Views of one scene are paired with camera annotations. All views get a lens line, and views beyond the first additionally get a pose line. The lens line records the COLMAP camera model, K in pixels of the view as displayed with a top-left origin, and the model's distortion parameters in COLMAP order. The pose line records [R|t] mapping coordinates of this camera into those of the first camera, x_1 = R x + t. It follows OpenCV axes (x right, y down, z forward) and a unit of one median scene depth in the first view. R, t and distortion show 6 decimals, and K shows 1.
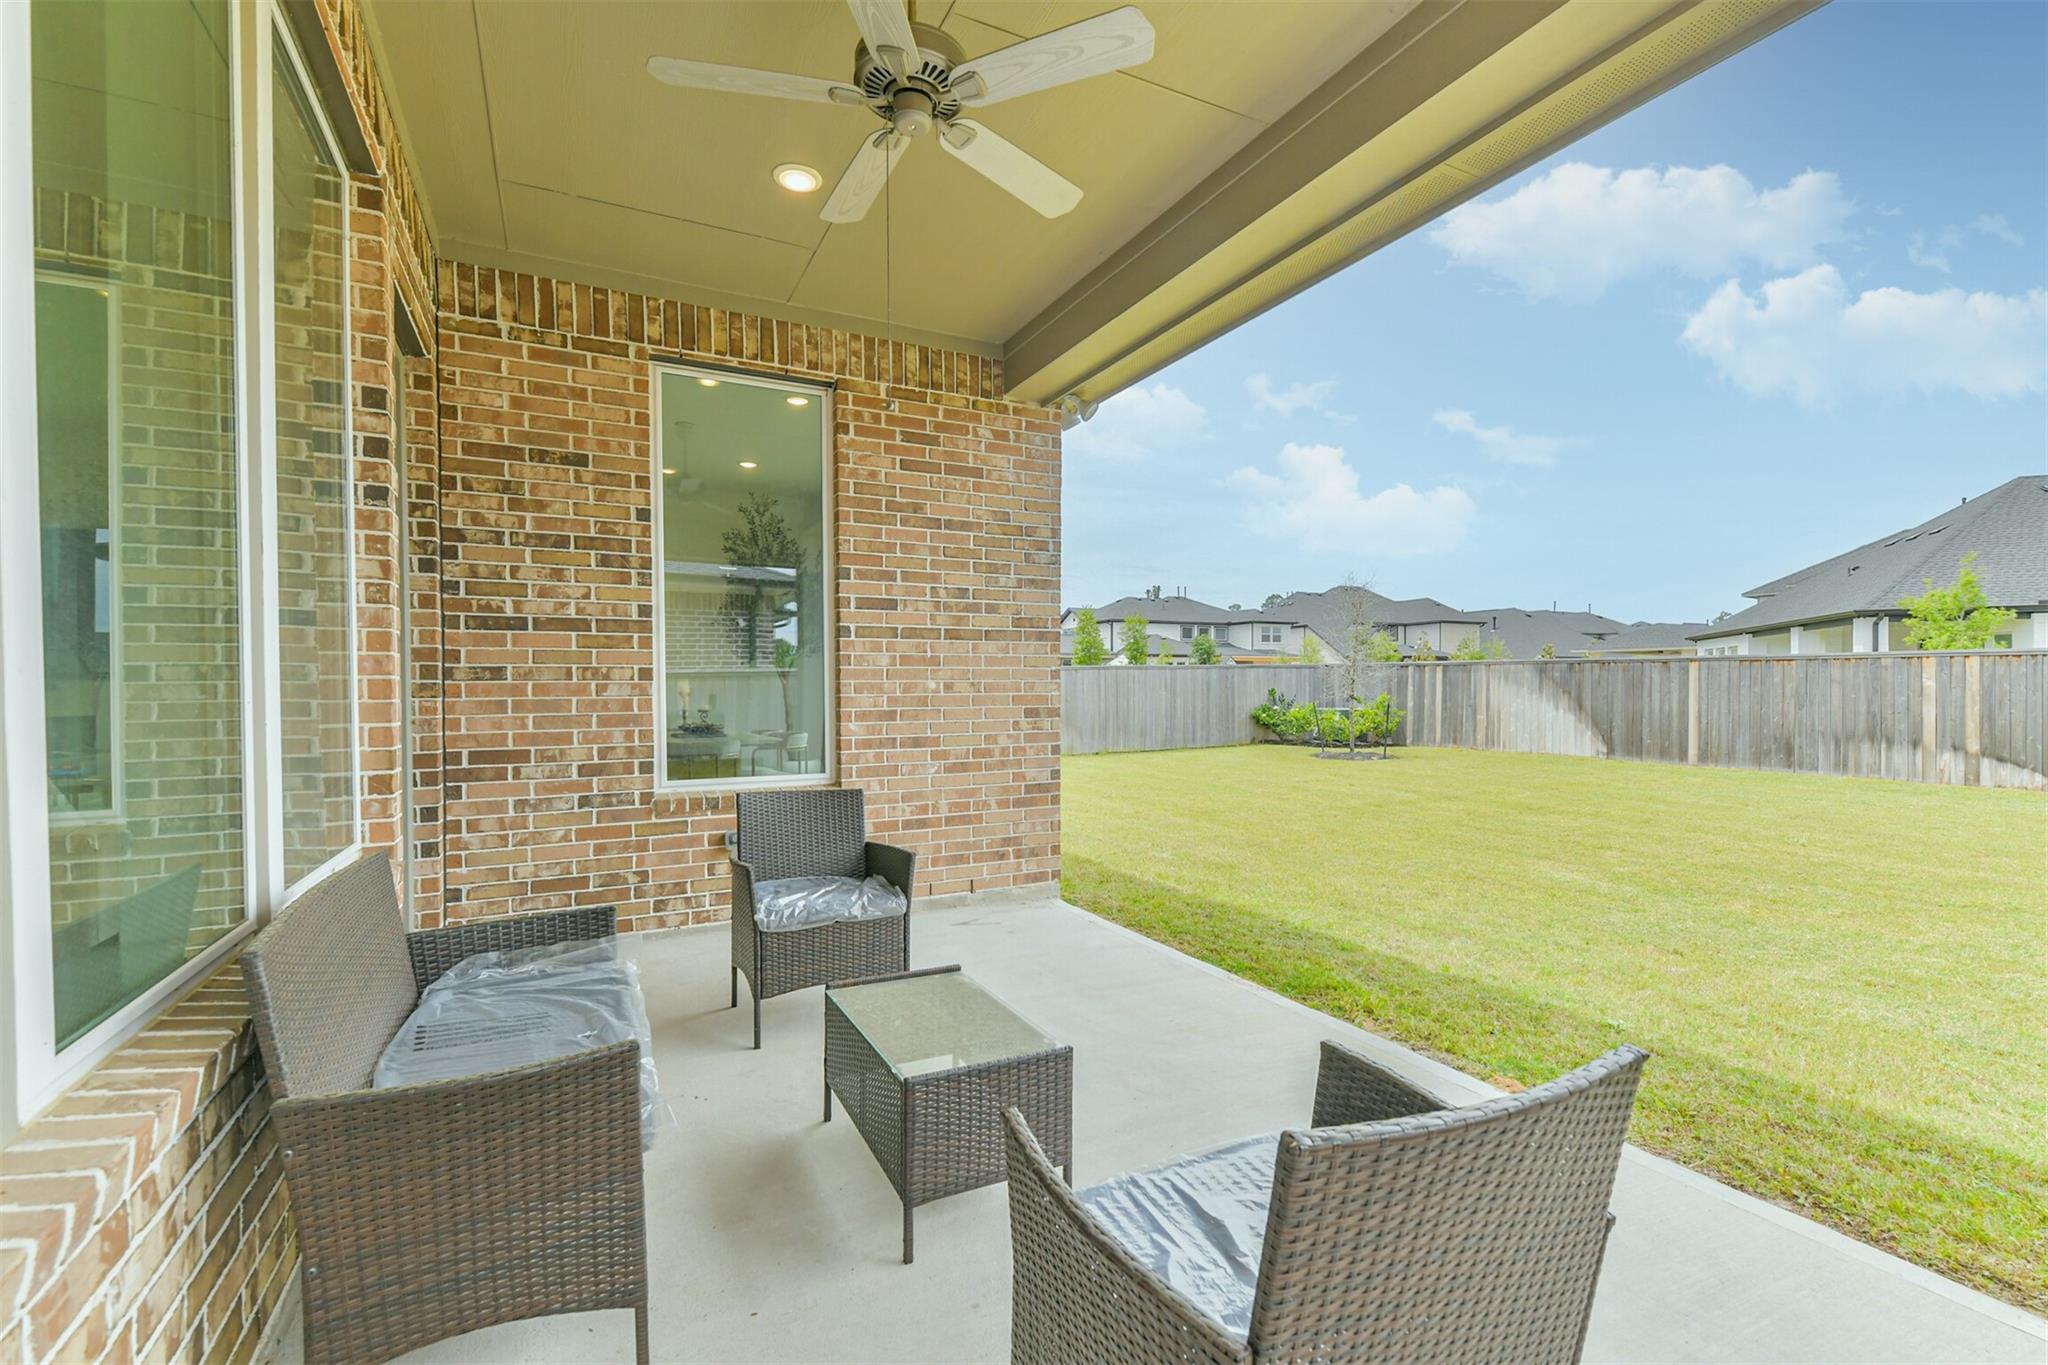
lens RADIAL K [[878.9, 0, 1027.3], [0, 878.9, 690.9], [0, 0, 1]] dist [-0.002514, -0.000207]
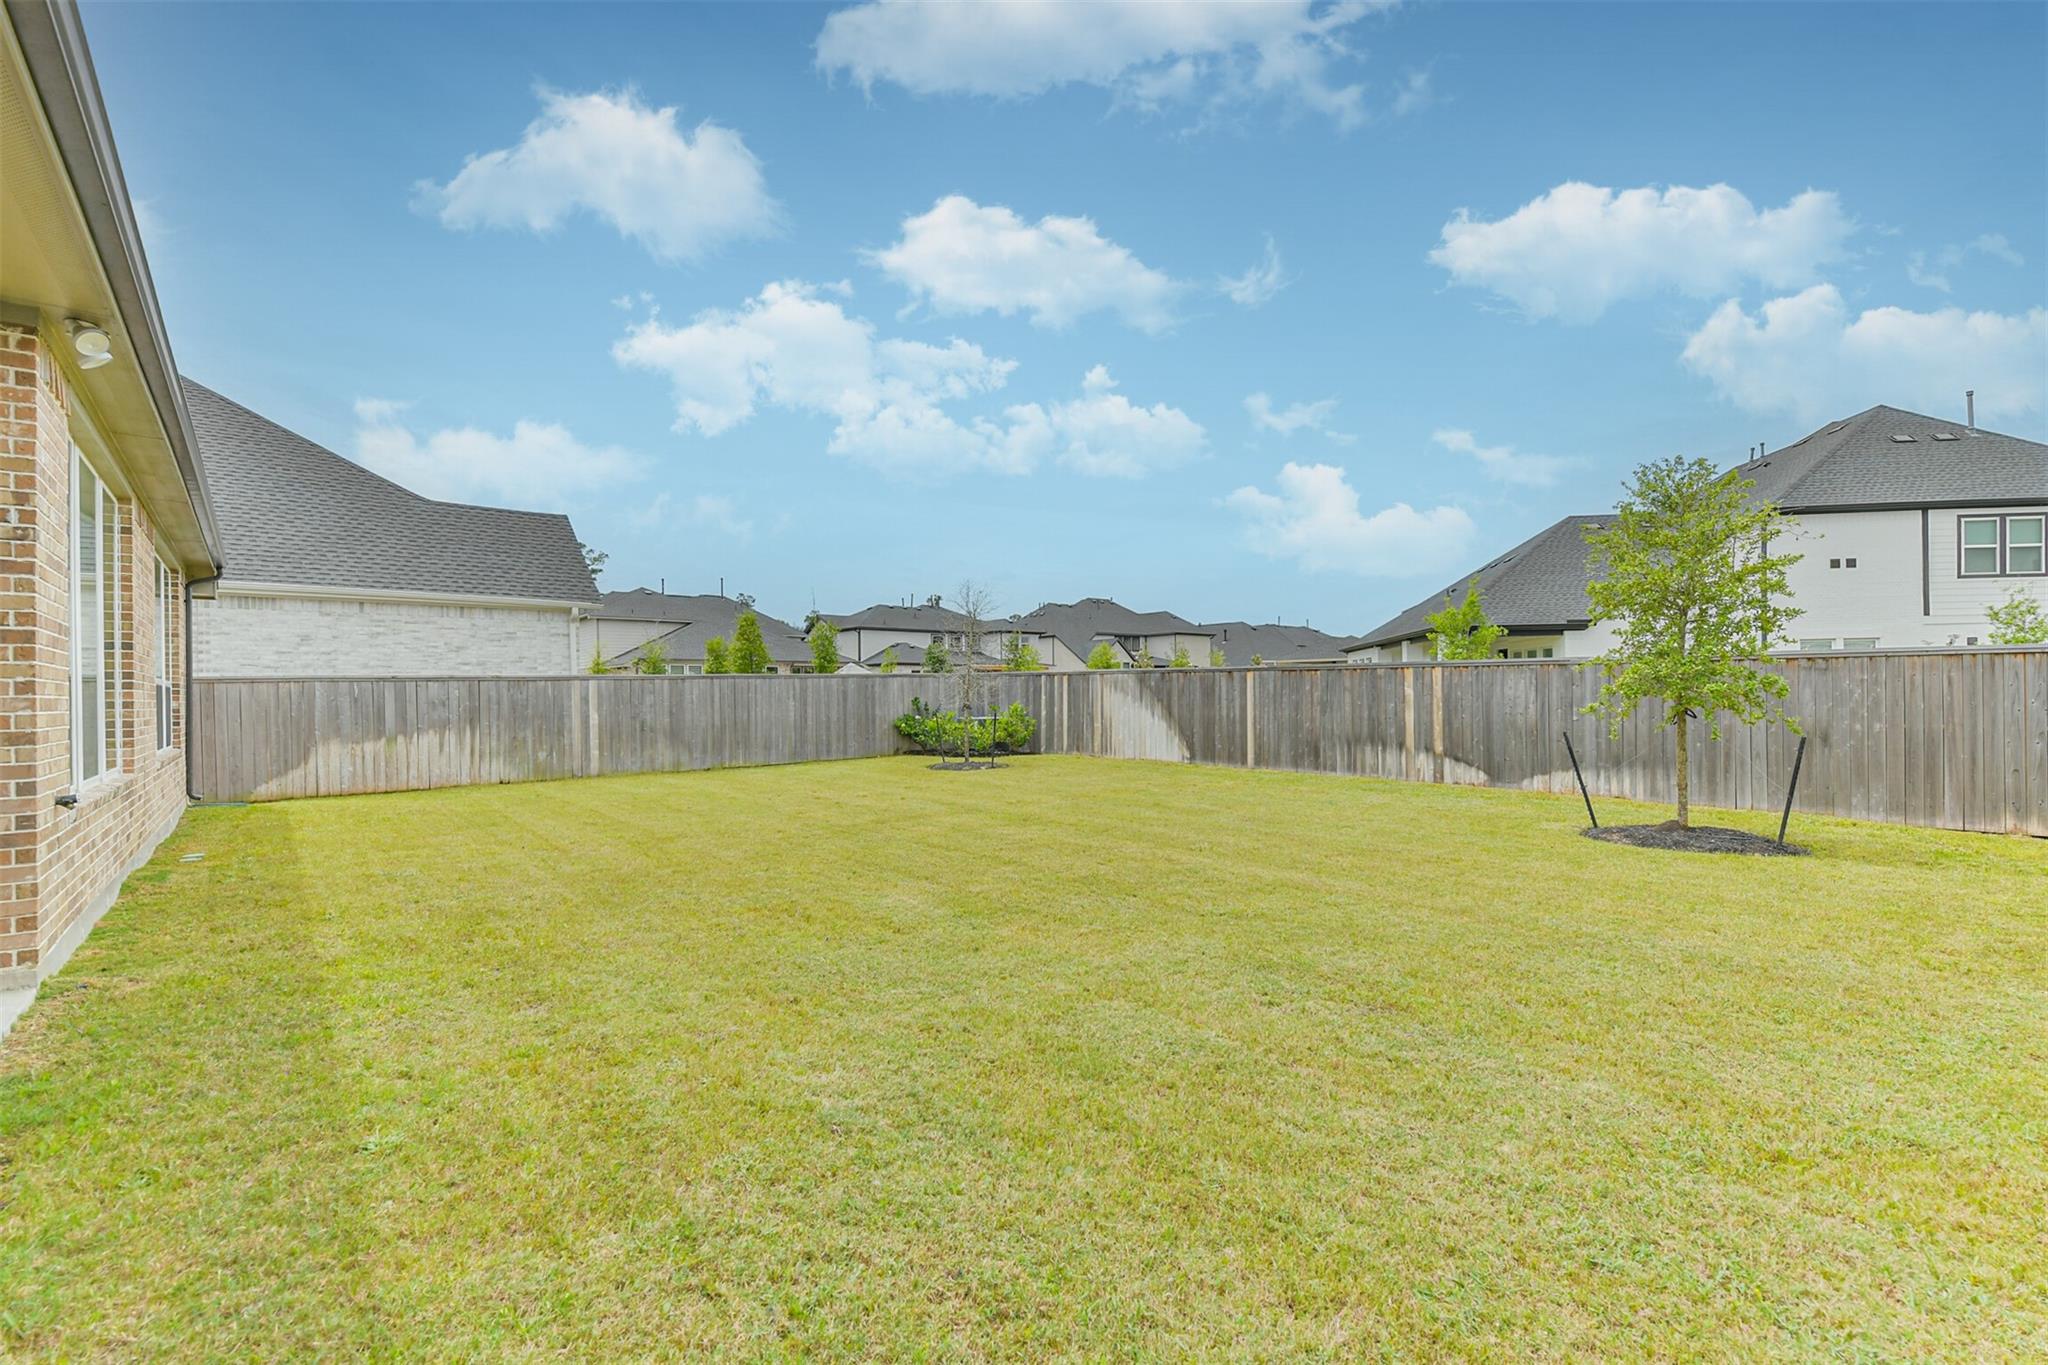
lens RADIAL K [[878.9, 0, 1020.0], [0, 878.9, 688.7], [0, 0, 1]] dist [-0.002514, -0.000207]
pose [[0.972650, -0.003047, 0.232257, 0.196919], [0.005833, 0.999919, -0.011310, -0.001383], [-0.232204, 0.012356, 0.972589, 0.023459]]
